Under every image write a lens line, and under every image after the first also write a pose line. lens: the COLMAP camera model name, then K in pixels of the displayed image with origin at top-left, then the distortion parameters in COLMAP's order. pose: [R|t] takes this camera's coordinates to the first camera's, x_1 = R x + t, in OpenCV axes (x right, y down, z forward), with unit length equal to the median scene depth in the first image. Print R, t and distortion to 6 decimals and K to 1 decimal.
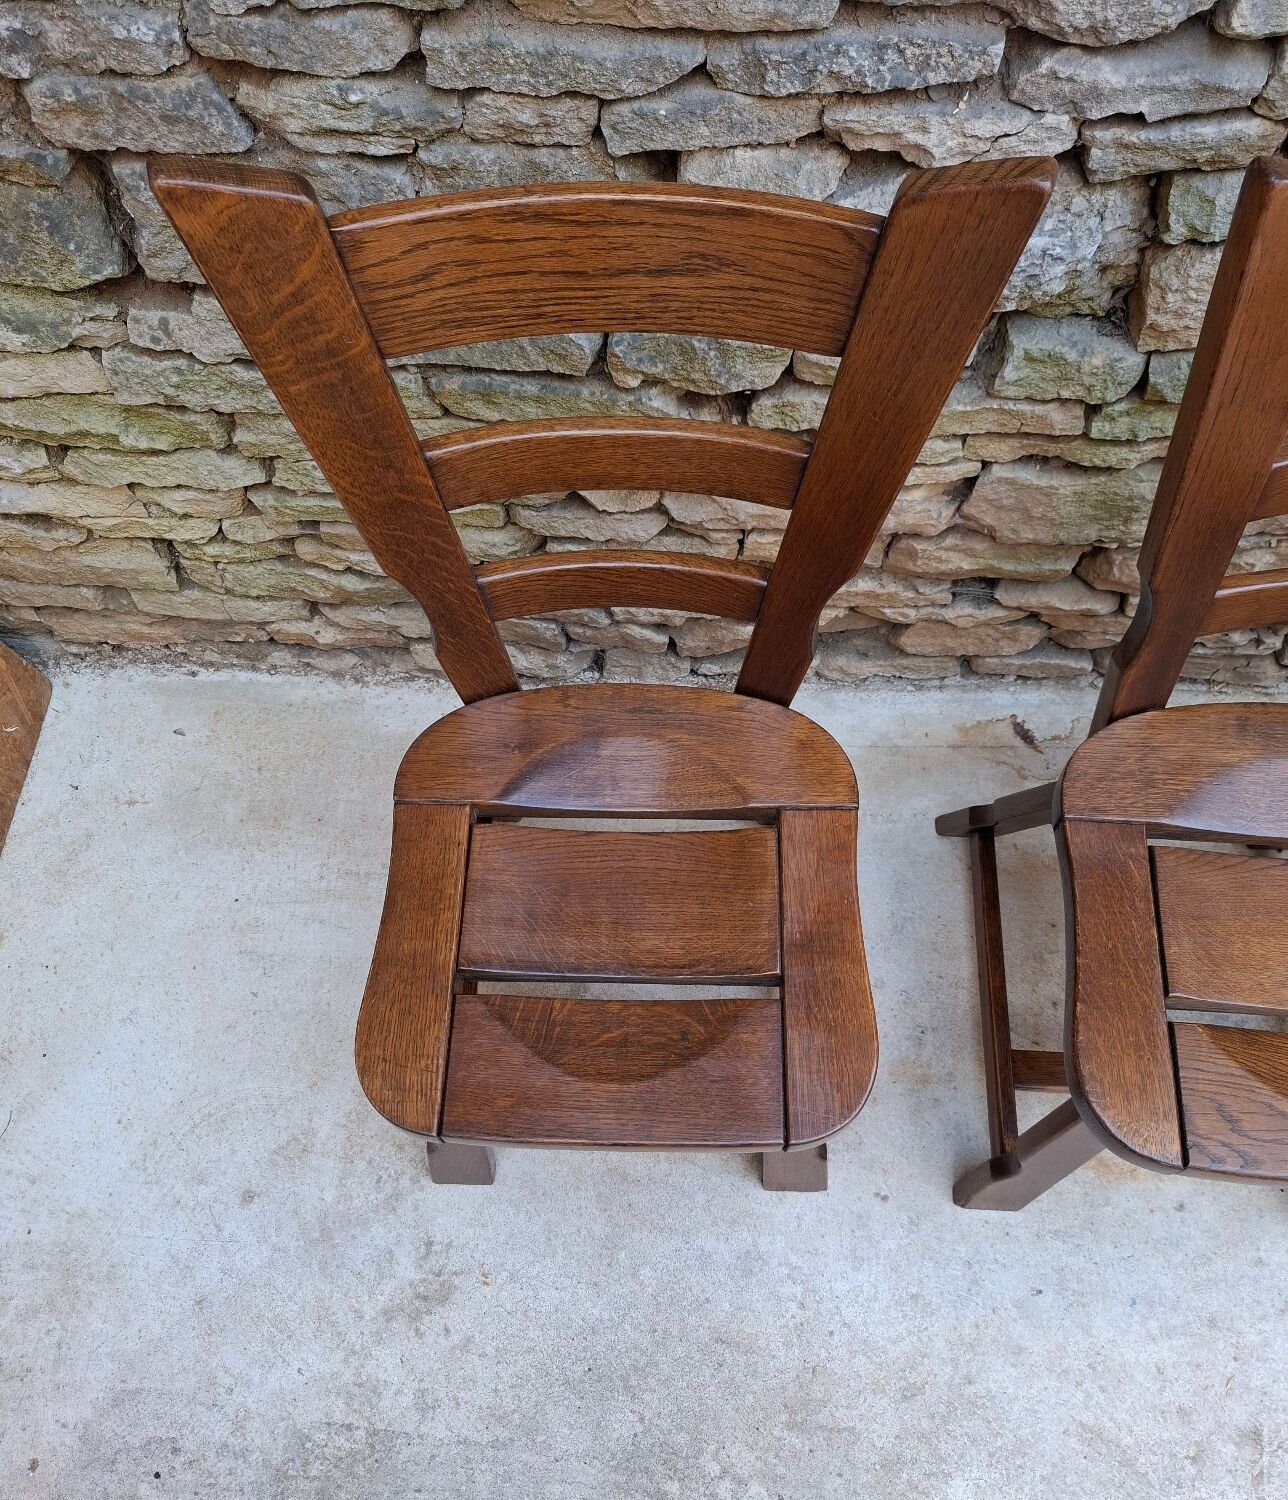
lens RADIAL K [[1189.5, 0, 649.0], [0, 1189.5, 850.7], [0, 0, 1]] dist [0.089919, -0.113625]
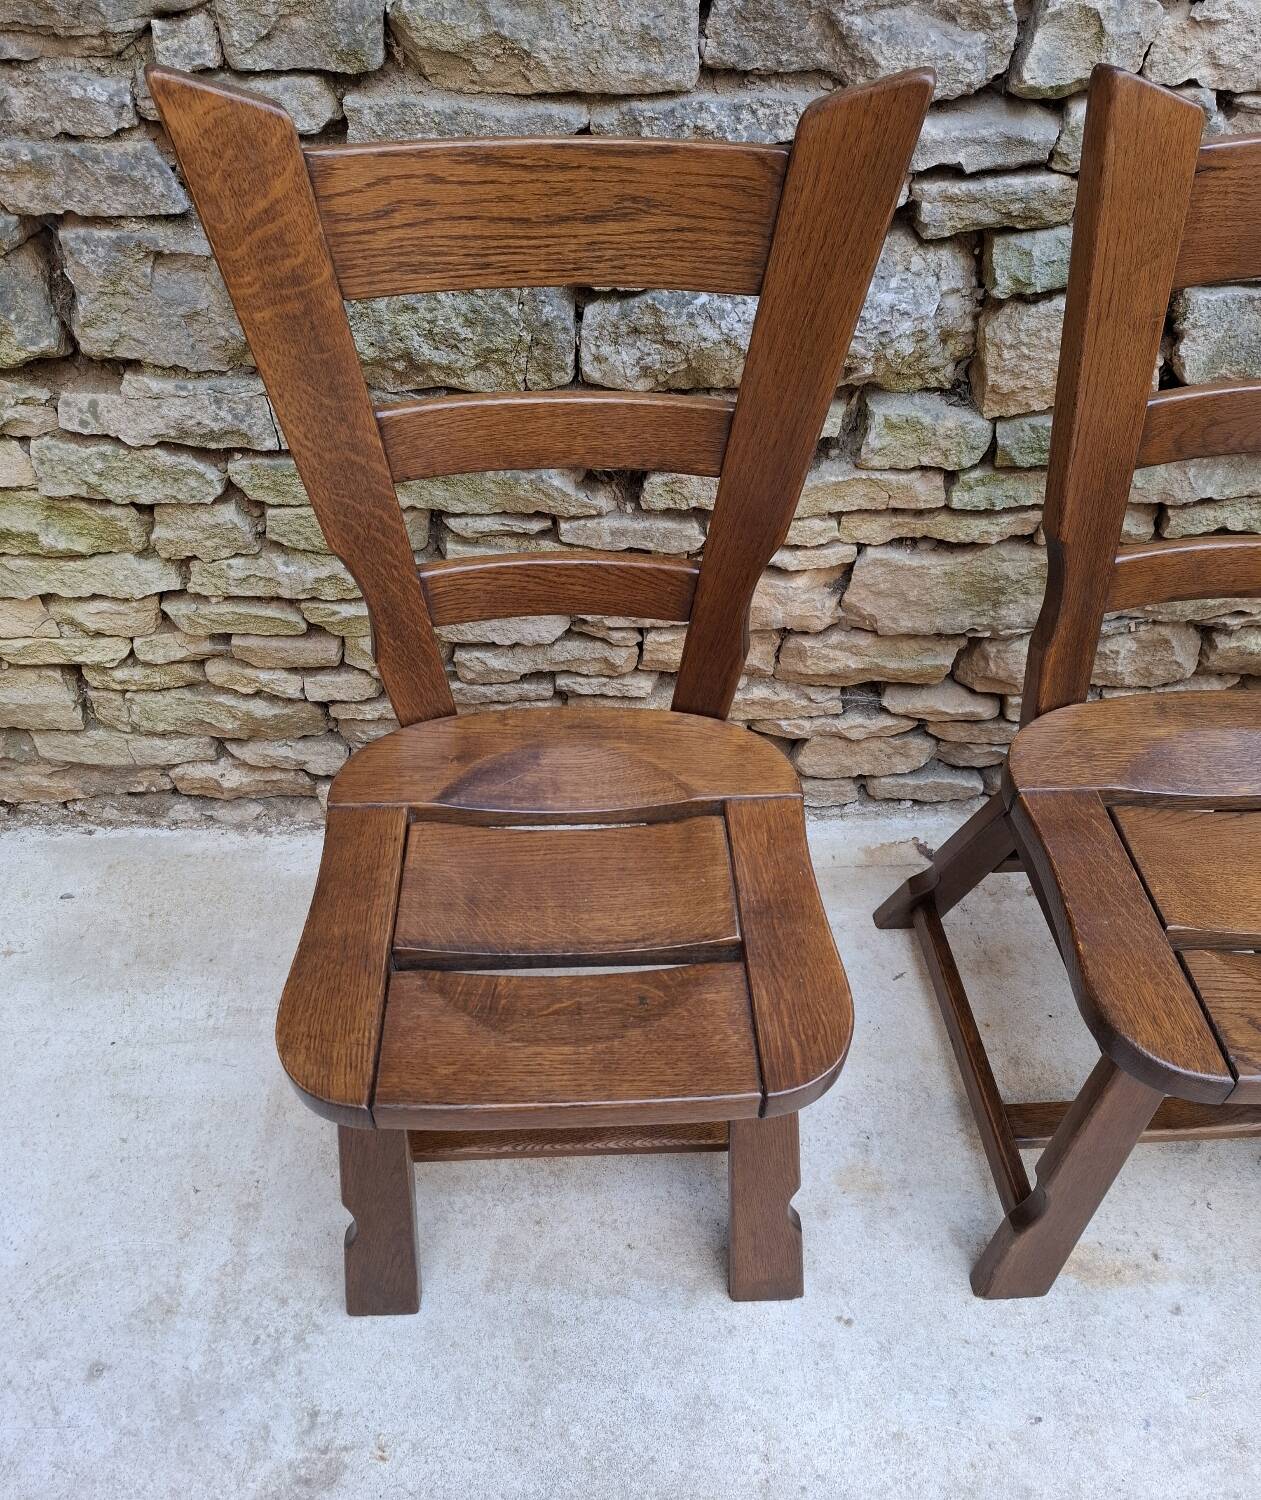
lens RADIAL K [[1157.5, 0, 620.6], [0, 1157.5, 832.4], [0, 0, 1]] dist [0.099465, -0.127008]
pose [[0.997336, -0.032494, 0.065311, -0.012915], [0.052125, 0.943787, -0.326419, 0.240143], [-0.051033, 0.328954, 0.942966, 0.096526]]
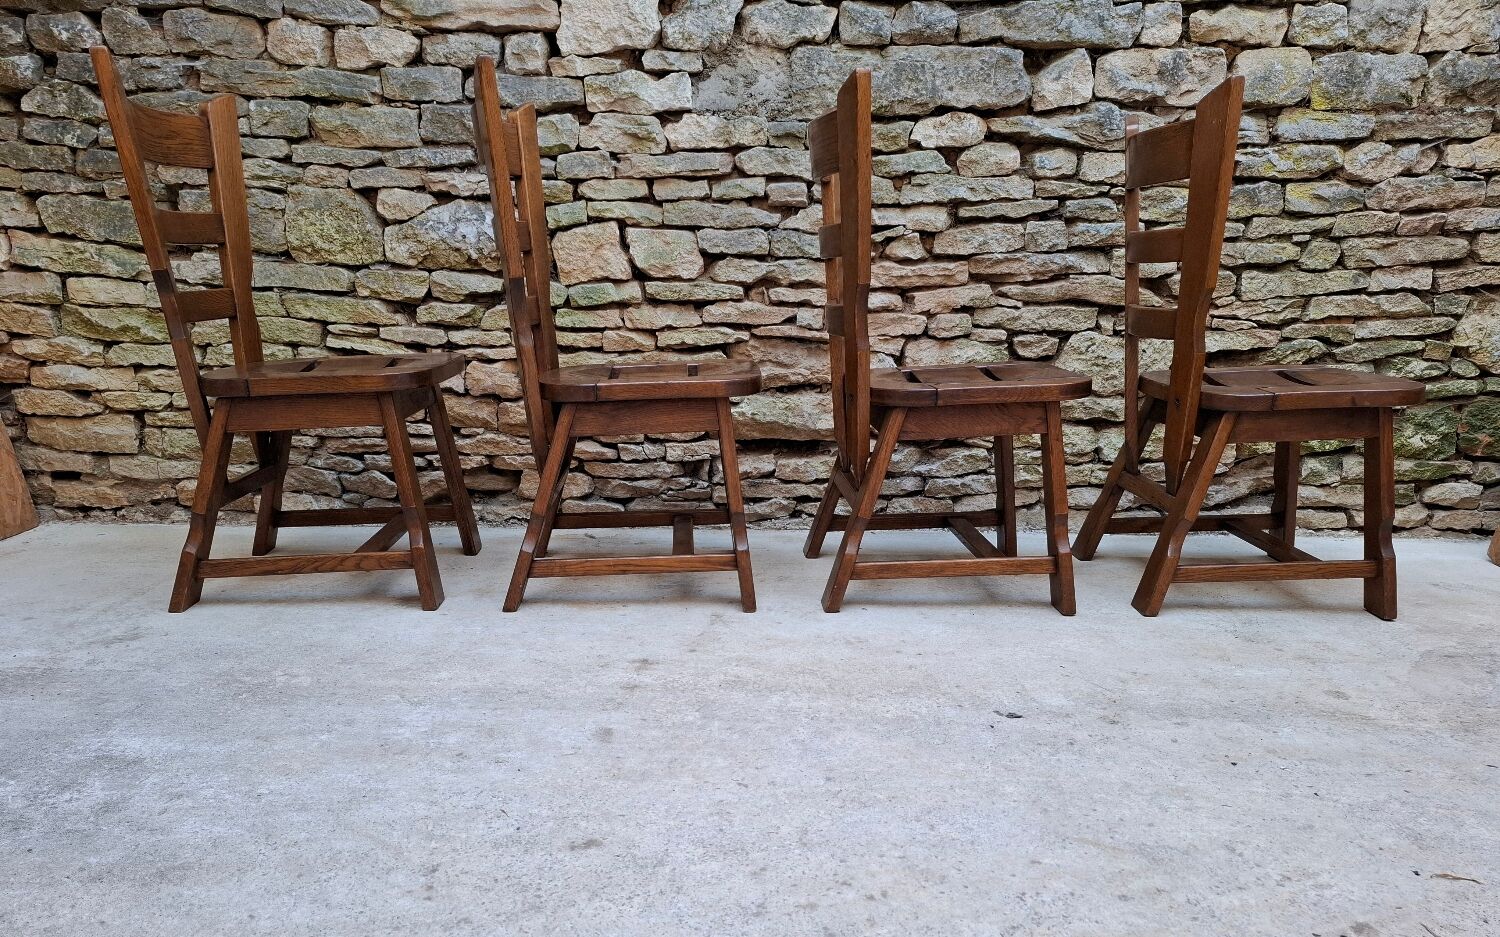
lens RADIAL K [[1037.7, 0, 735.5], [0, 1037.7, 567.6], [0, 0, 1]] dist [0.099178, -0.119998]
pose [[0.997310, 0.015005, 0.071747, 0.522706], [0.047845, 0.608291, -0.792271, 1.495366], [-0.055531, 0.793572, 0.605937, 0.069857]]
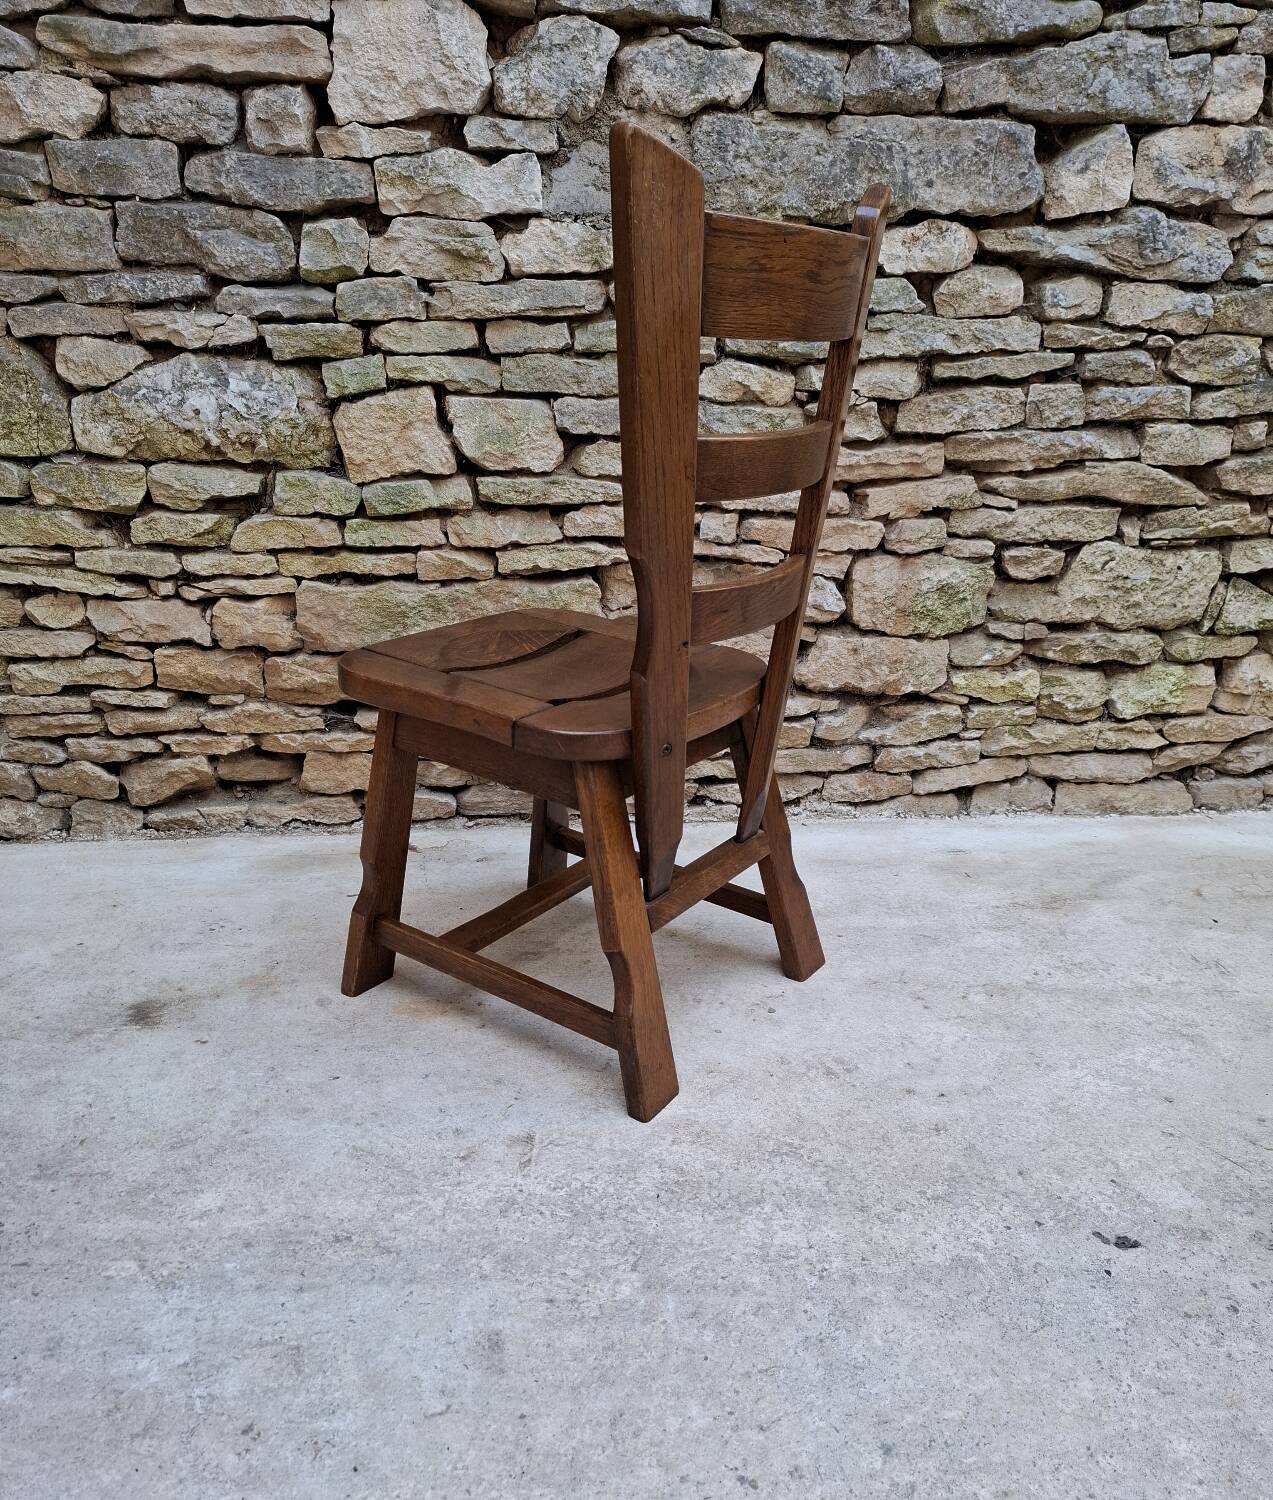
lens RADIAL K [[1171.4, 0, 634.2], [0, 1171.4, 839.0], [0, 0, 1]] dist [0.110554, -0.148728]
pose [[0.988166, -0.025476, 0.151259, 0.446377], [0.127148, 0.687640, -0.714832, 1.030072], [-0.085800, 0.725604, 0.682742, 0.132929]]
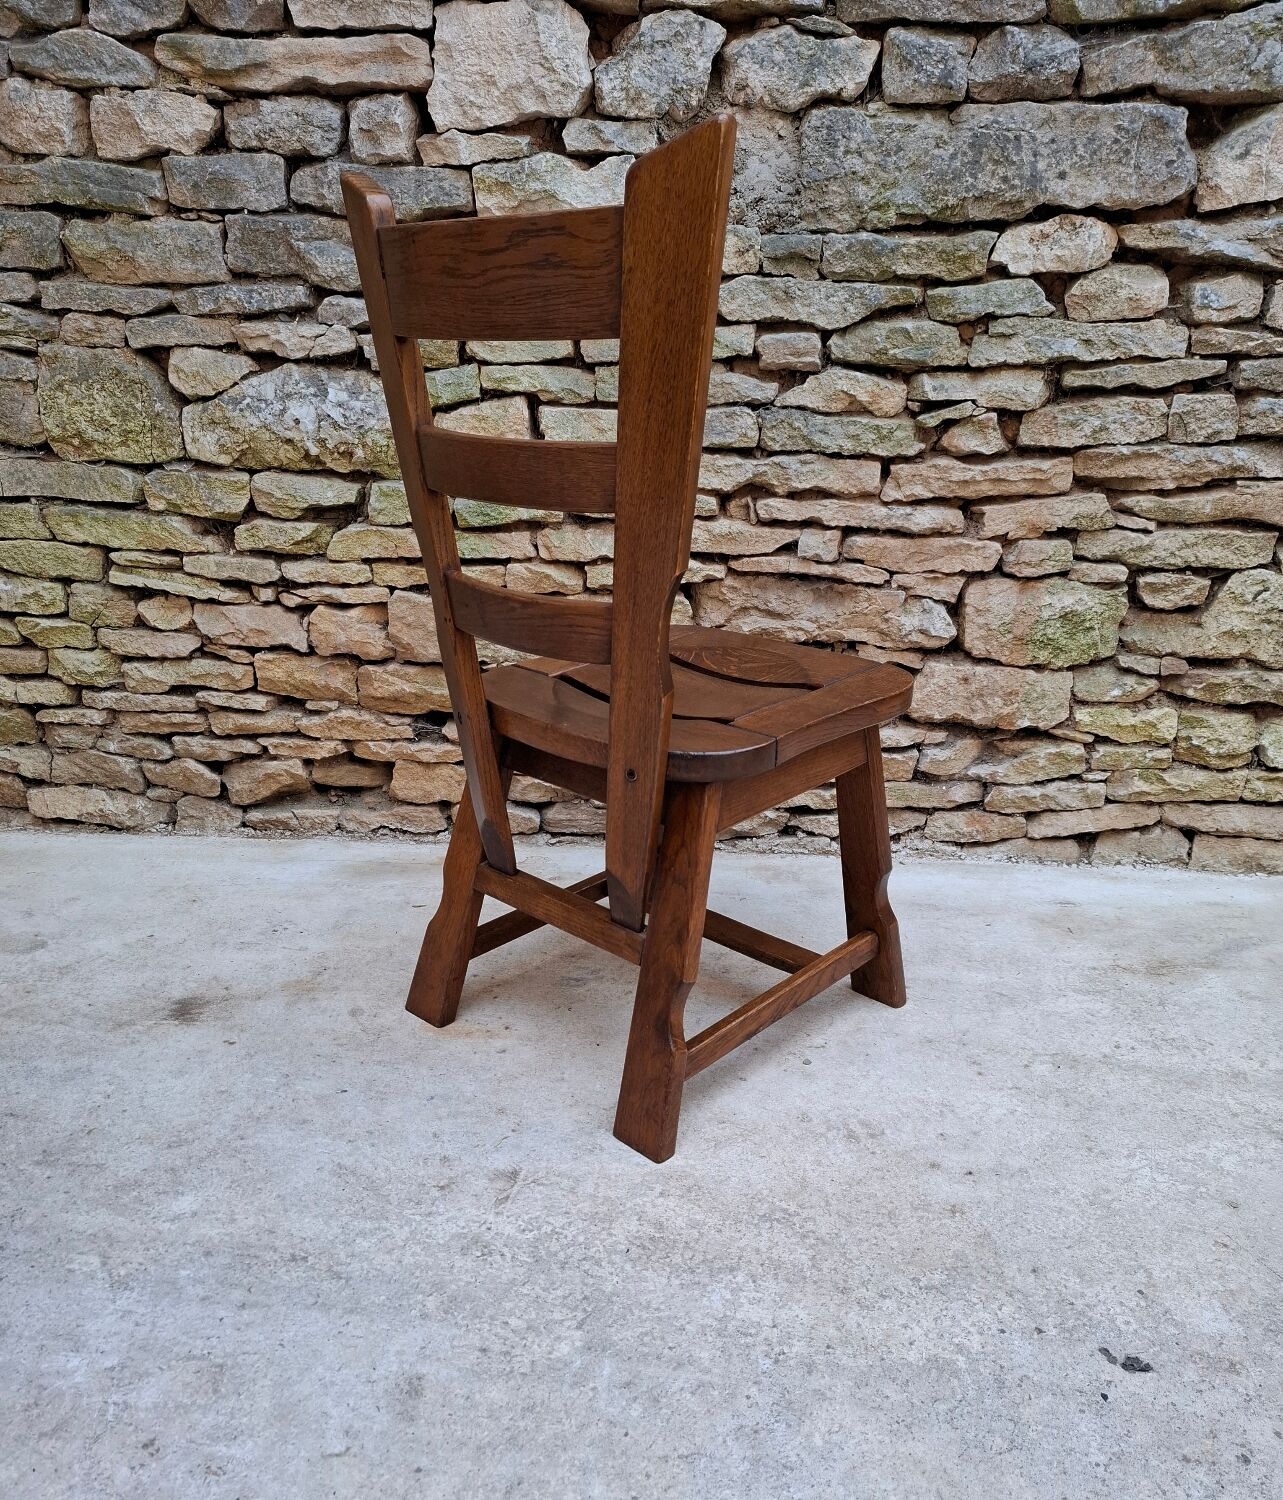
lens RADIAL K [[1180.7, 0, 647.2], [0, 1180.7, 856.1], [0, 0, 1]] dist [0.098050, -0.123164]
pose [[0.999305, 0.036591, -0.007158, 0.608296], [-0.030499, 0.691801, -0.721444, 0.997232], [-0.021446, 0.721161, 0.692436, 0.143704]]
